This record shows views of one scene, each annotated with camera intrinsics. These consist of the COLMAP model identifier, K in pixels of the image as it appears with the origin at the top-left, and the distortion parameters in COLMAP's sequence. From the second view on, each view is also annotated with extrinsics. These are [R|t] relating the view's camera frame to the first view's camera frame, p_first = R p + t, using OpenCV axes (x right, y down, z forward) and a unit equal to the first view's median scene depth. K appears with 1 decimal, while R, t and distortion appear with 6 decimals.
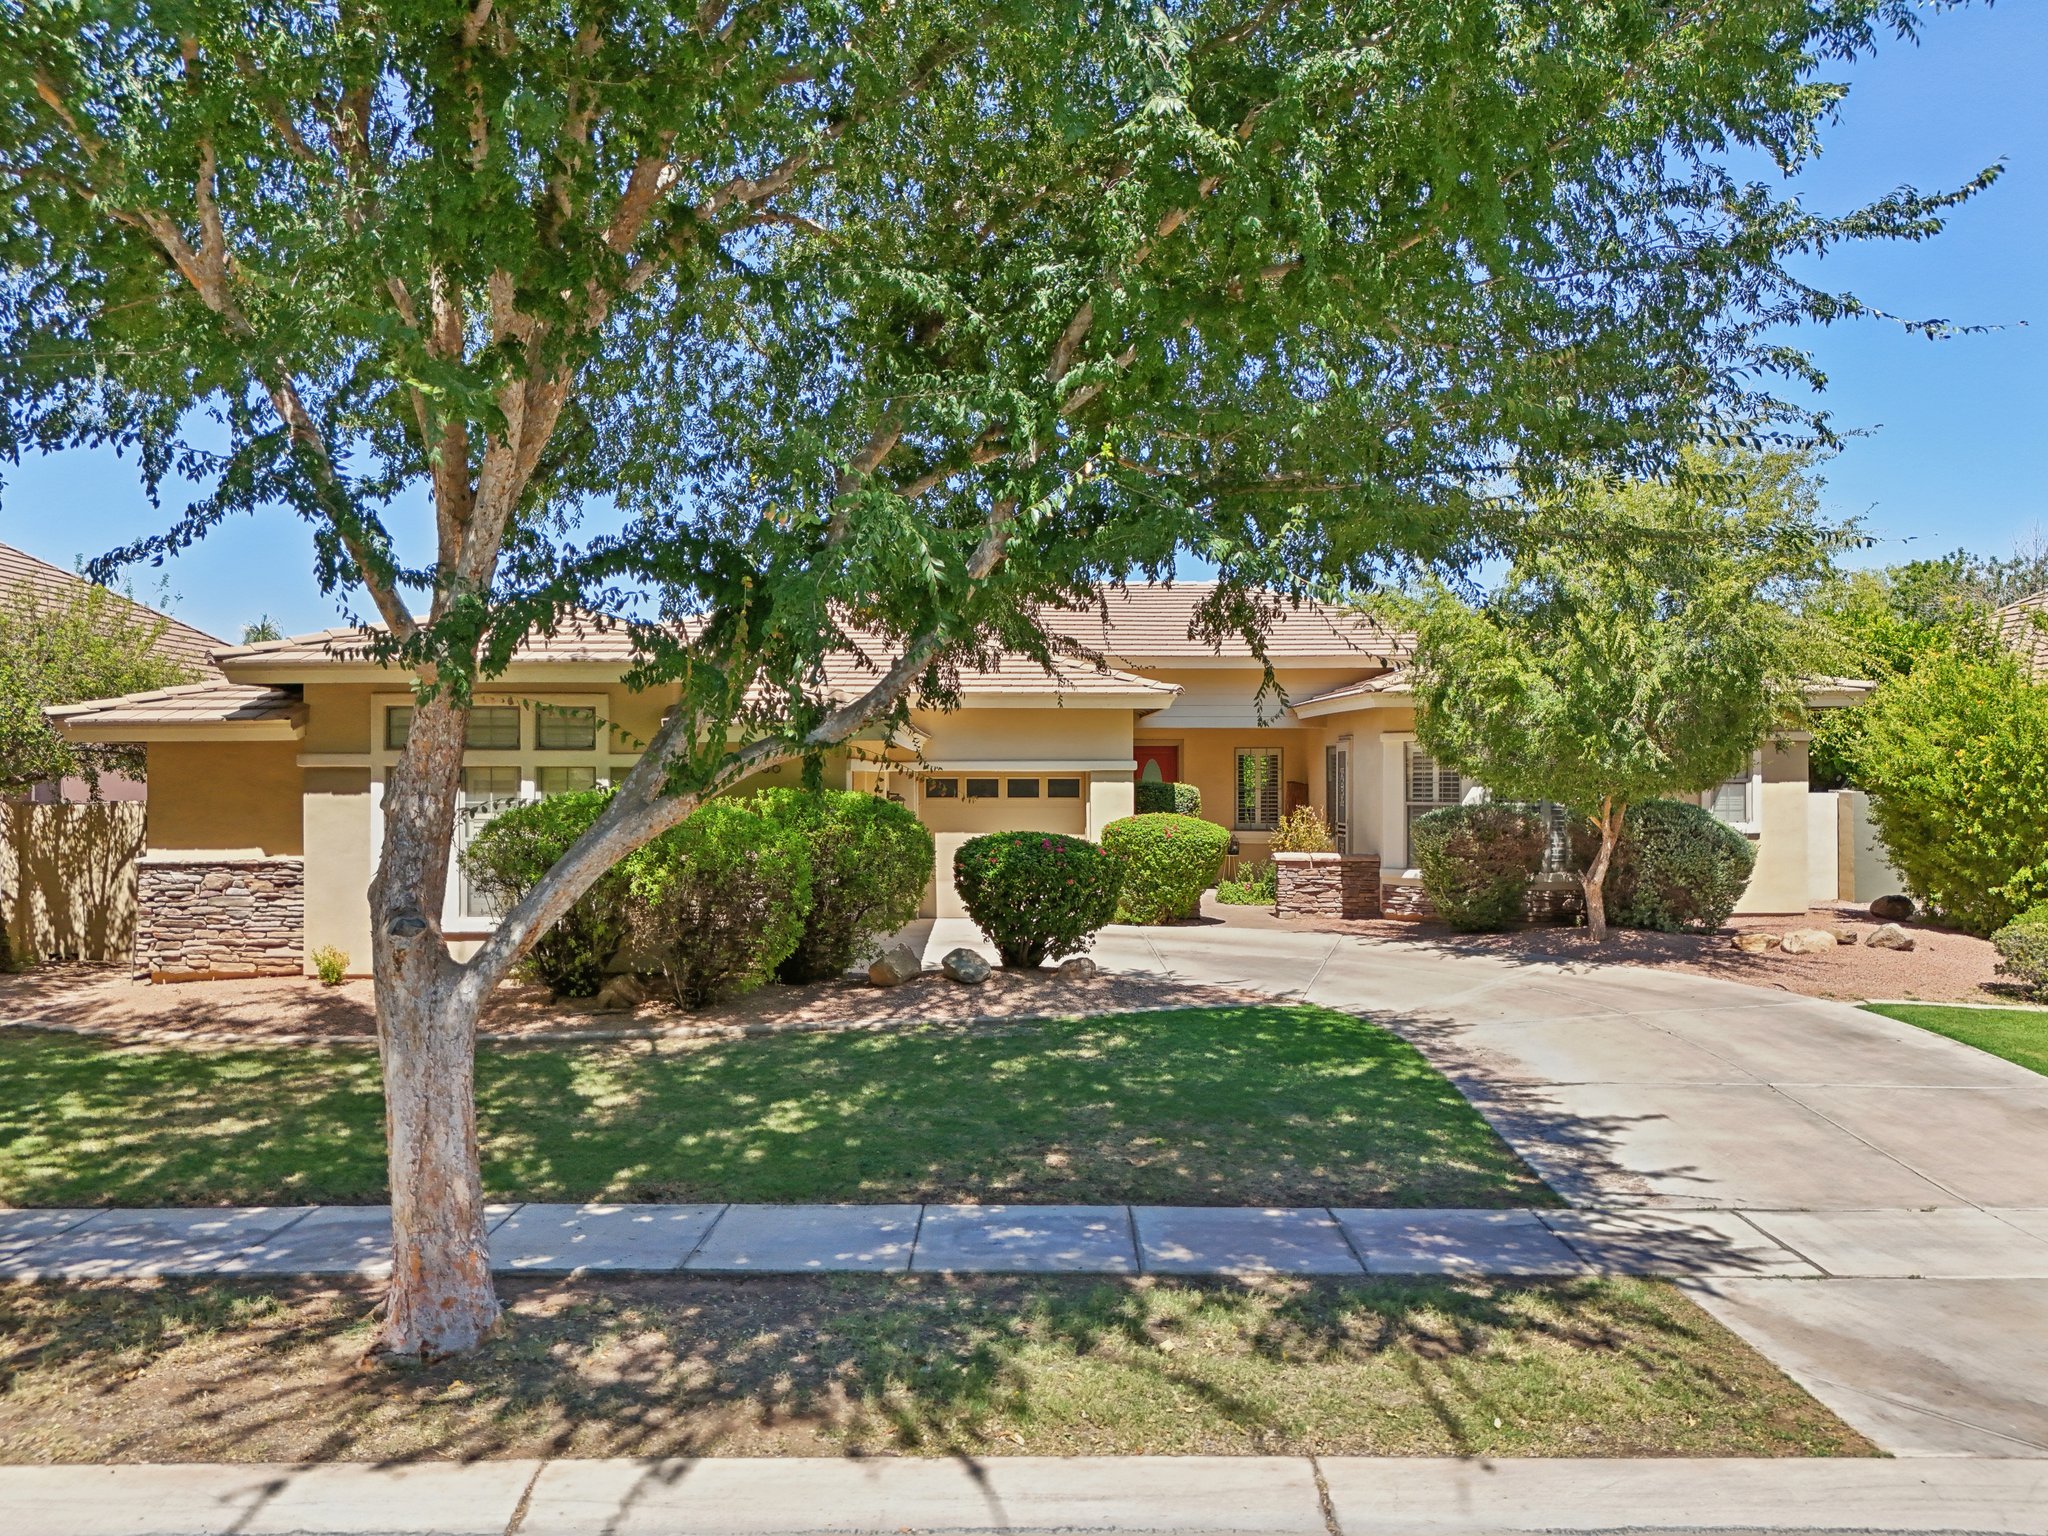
lens RADIAL K [[1516.0, 0, 1016.2], [0, 1516.0, 774.7], [0, 0, 1]] dist [0.107775, -0.161417]
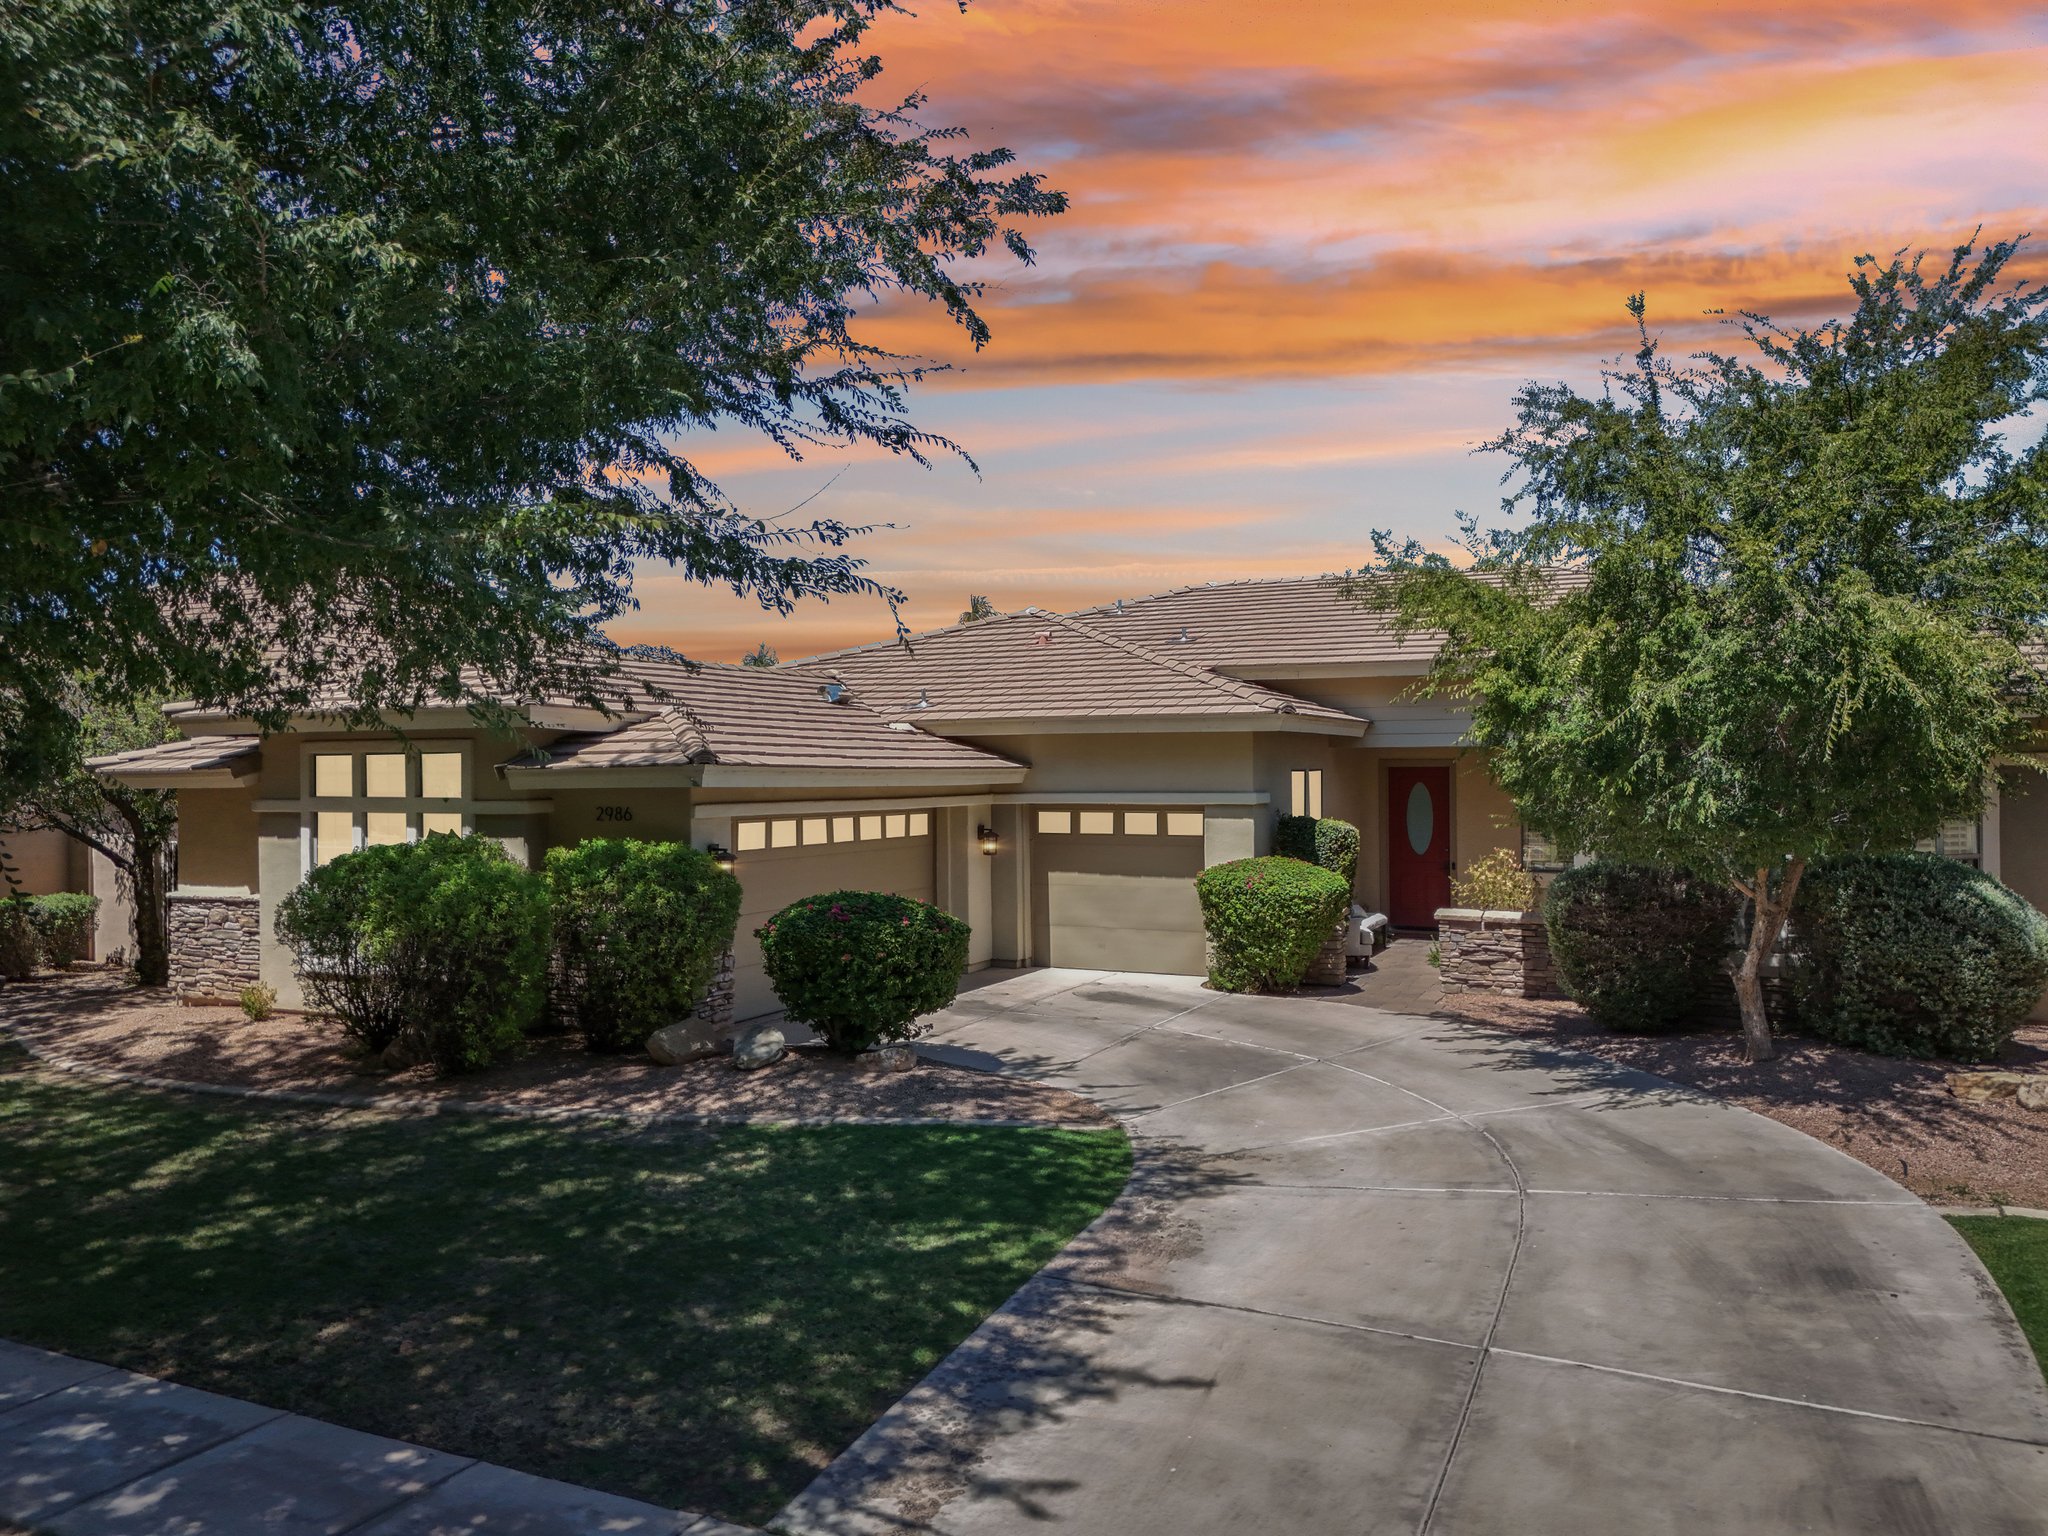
lens RADIAL K [[1504.2, 0, 1024.0], [0, 1504.2, 768.0], [0, 0, 1]] dist [0.065402, -0.060697]
pose [[0.898336, -0.005848, -0.439270, 0.469100], [0.003694, 0.999977, -0.005757, -0.026975], [0.439293, 0.003549, 0.898337, 0.281292]]
